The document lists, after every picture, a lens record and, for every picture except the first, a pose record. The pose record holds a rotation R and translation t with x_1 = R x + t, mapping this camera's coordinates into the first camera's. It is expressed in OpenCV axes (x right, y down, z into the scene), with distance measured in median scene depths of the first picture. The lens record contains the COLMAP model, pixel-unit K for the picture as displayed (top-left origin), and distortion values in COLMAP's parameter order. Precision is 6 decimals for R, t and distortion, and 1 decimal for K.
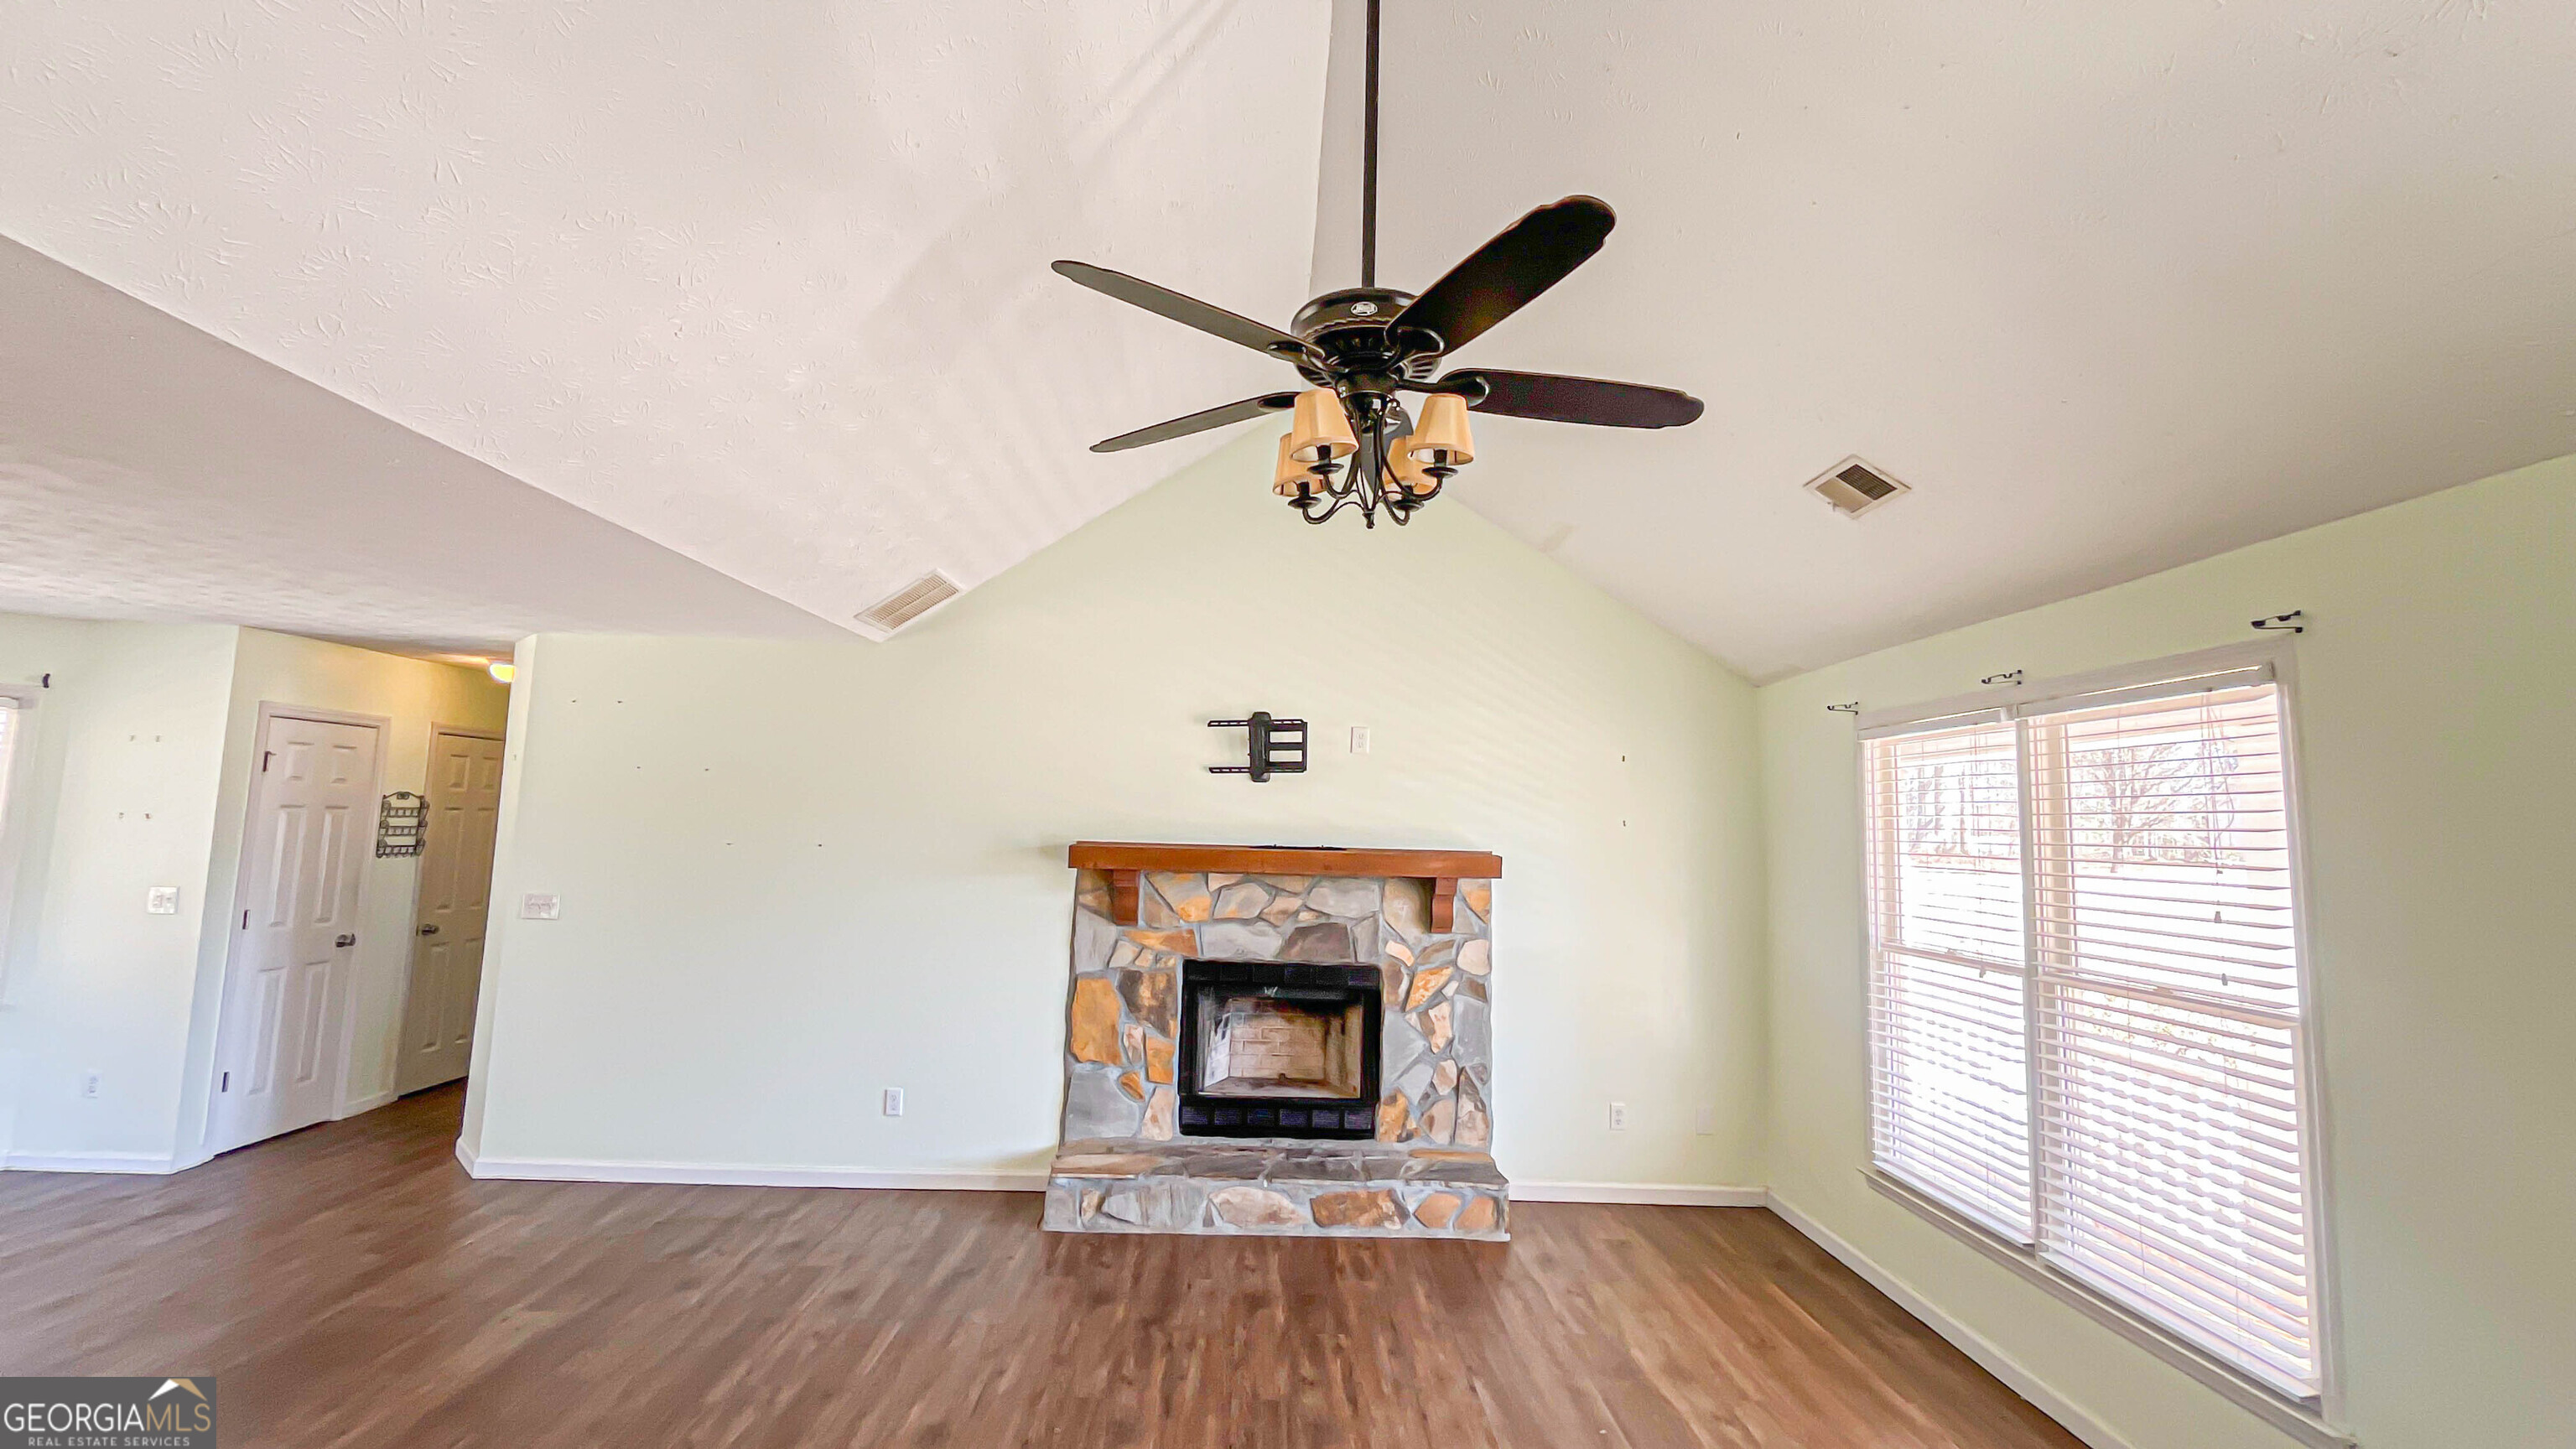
lens RADIAL K [[1045.3, 0, 1285.4], [0, 1045.3, 716.4], [0, 0, 1]] dist [-0.003057, -0.000436]
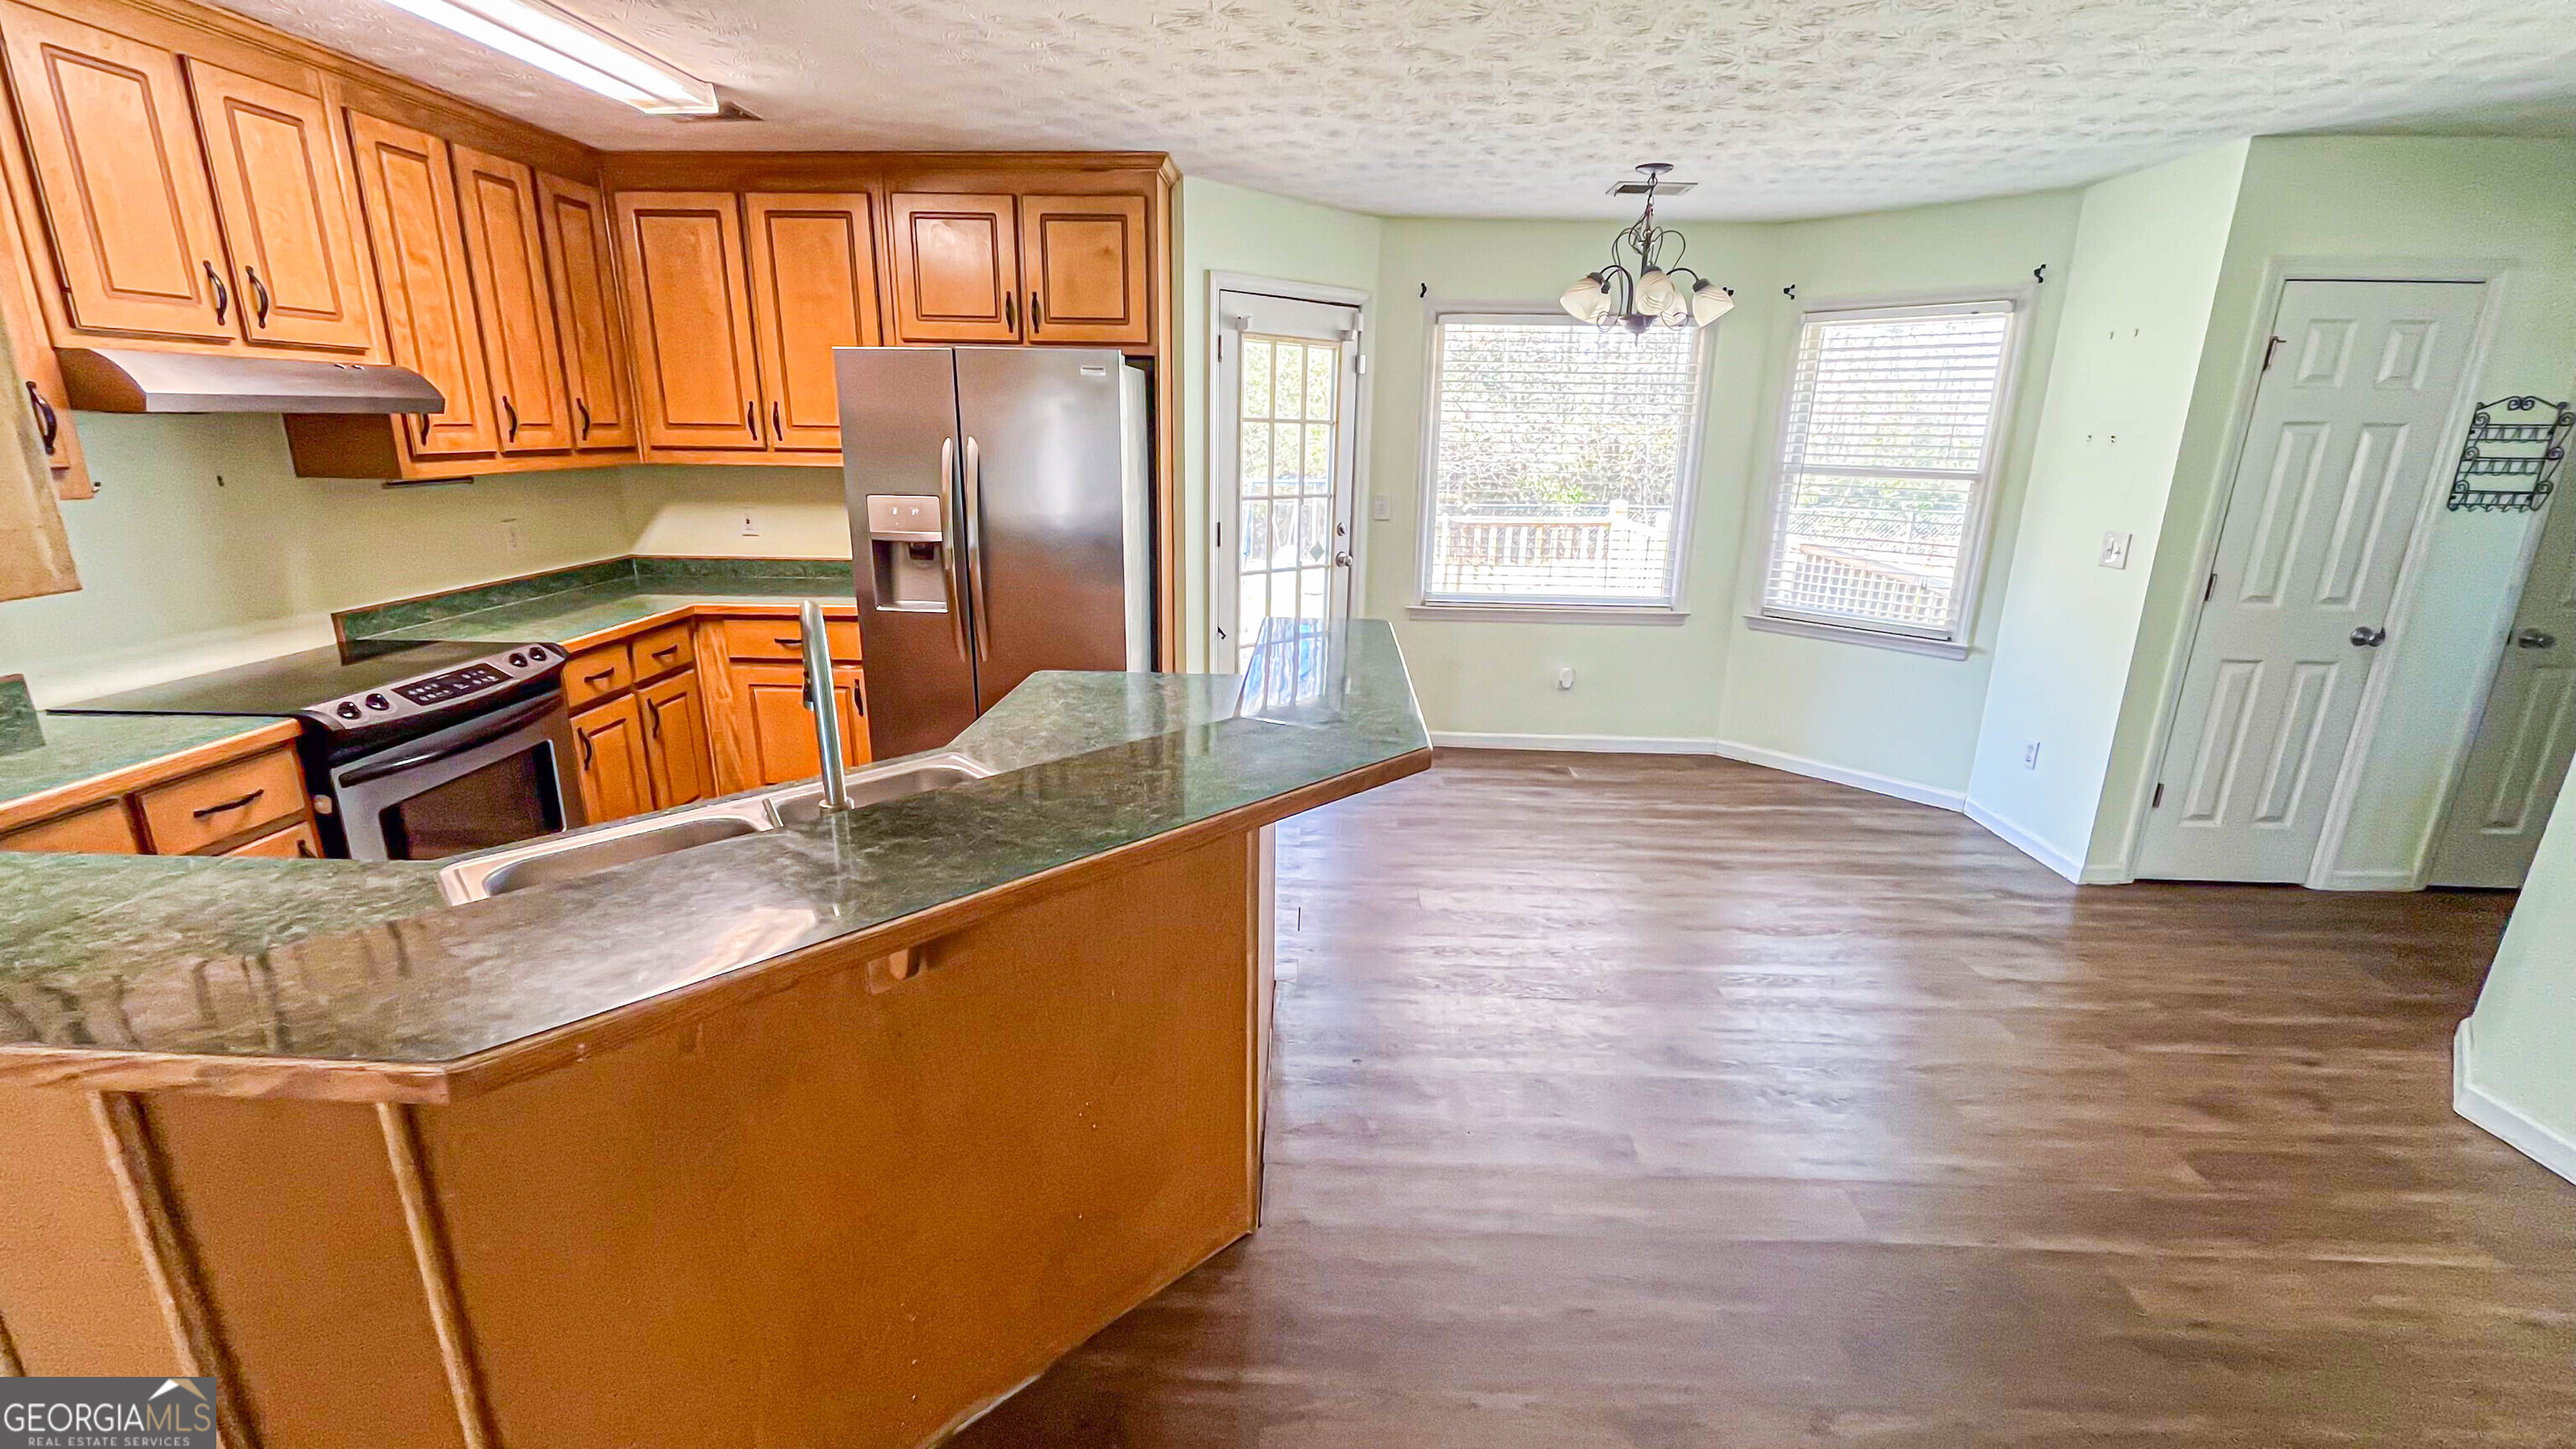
lens RADIAL K [[1045.3, 0, 1284.3], [0, 1045.3, 718.1], [0, 0, 1]] dist [-0.003057, -0.000436]
pose [[-0.052544, 0.248134, -0.967300, -0.261070], [0.091046, 0.965794, 0.242802, 0.052072], [0.994460, -0.075310, -0.073339, 0.429944]]
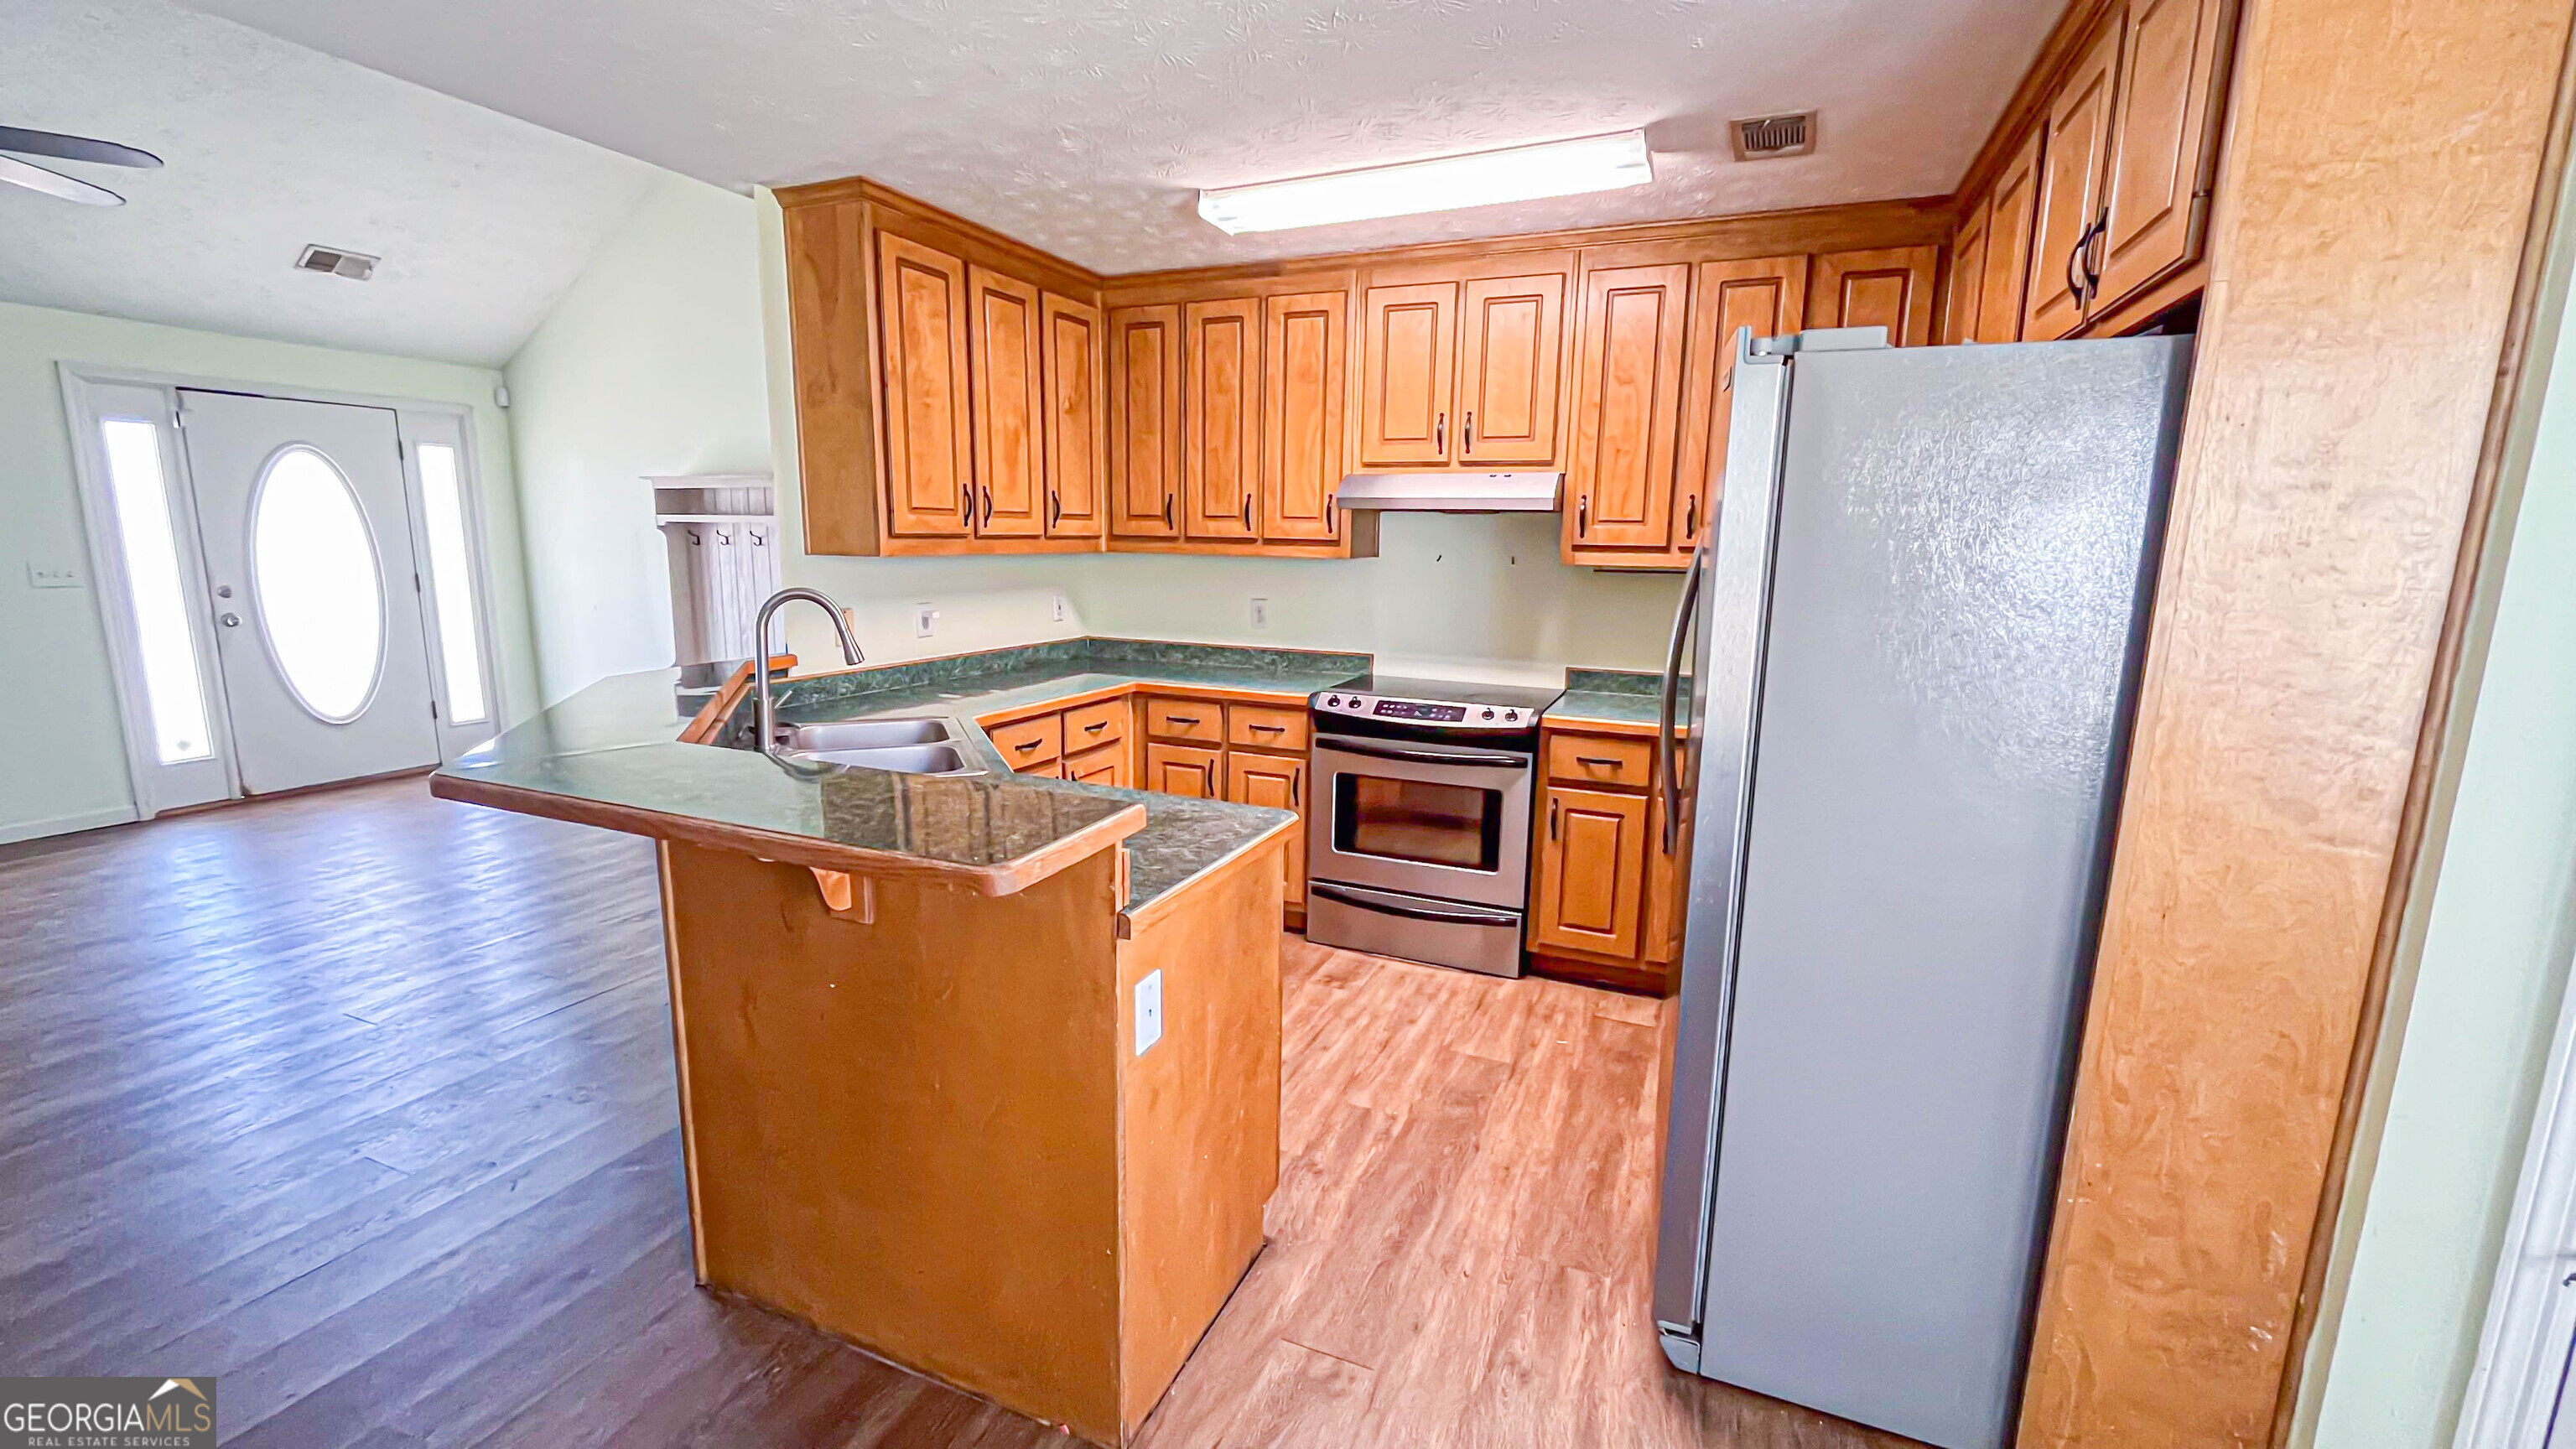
lens RADIAL K [[1045.3, 0, 1284.3], [0, 1045.3, 715.7], [0, 0, 1]] dist [-0.003057, -0.000436]
pose [[-0.909403, -0.111280, 0.400754, -0.993308], [-0.085066, 0.992939, 0.082681, 0.080888], [-0.407125, 0.041099, -0.912447, 0.649528]]
